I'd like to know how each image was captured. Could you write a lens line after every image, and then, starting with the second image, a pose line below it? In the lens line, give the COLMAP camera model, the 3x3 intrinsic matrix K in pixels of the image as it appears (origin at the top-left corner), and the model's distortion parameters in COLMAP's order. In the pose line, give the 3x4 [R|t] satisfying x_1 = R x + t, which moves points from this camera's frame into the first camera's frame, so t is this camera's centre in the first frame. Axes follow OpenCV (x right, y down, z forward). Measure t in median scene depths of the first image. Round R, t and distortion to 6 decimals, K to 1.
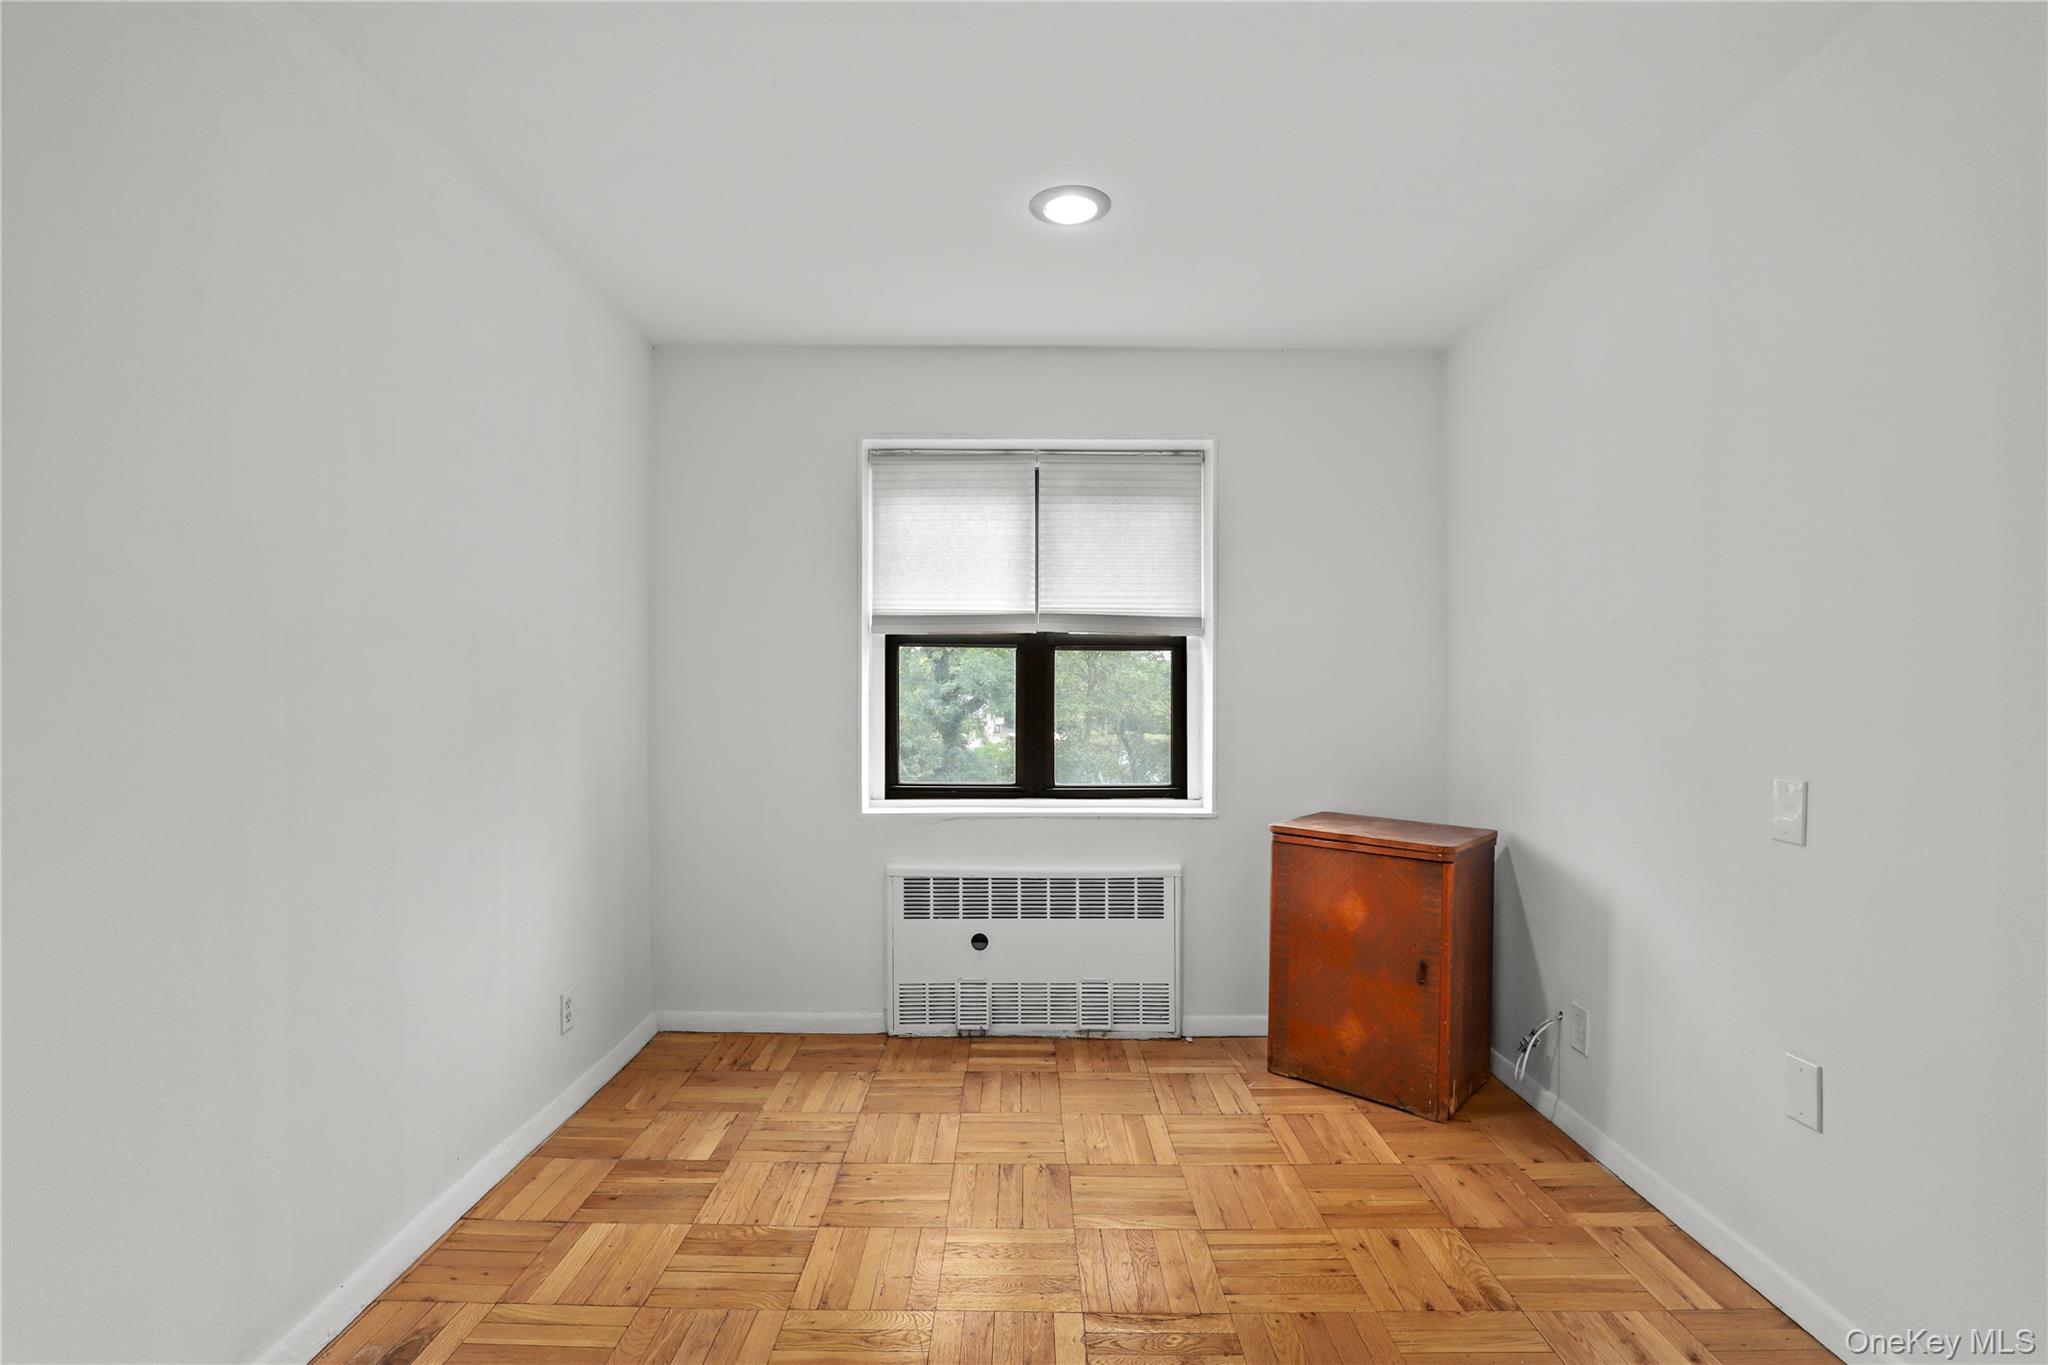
lens RADIAL K [[957.0, 0, 1016.5], [0, 957.0, 691.4], [0, 0, 1]] dist [-0.010771, 0.000137]
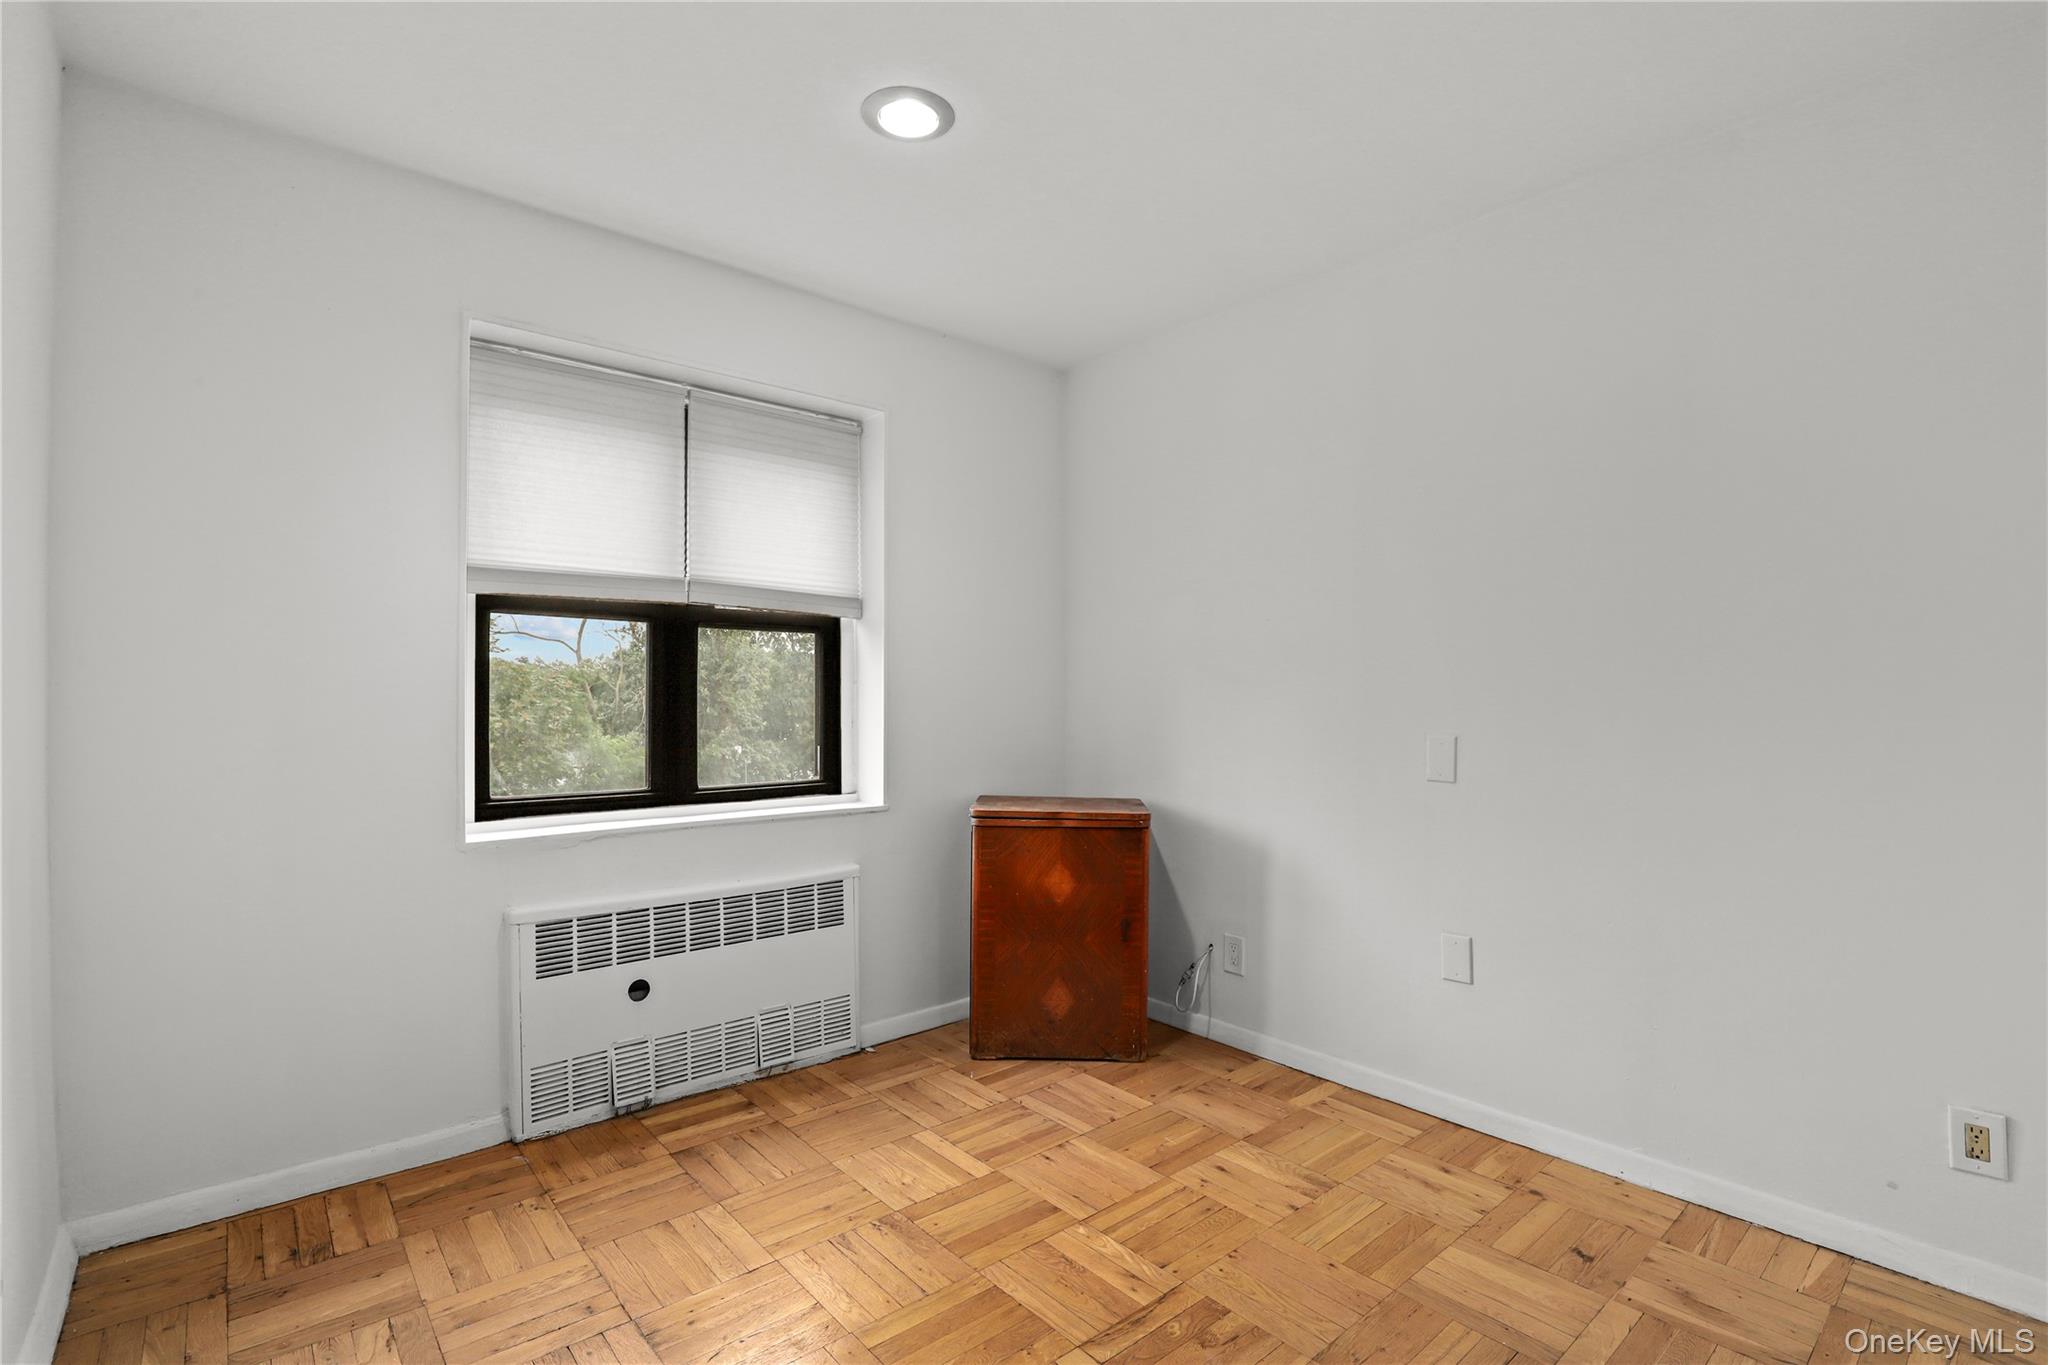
lens RADIAL K [[954.7, 0, 1027.3], [0, 954.7, 691.1], [0, 0, 1]] dist [-0.025394, 0.007722]
pose [[0.754268, 0.002522, 0.656561, -0.312980], [0.000460, 0.999990, -0.004370, 0.018614], [-0.656566, 0.003599, 0.754260, 0.198427]]
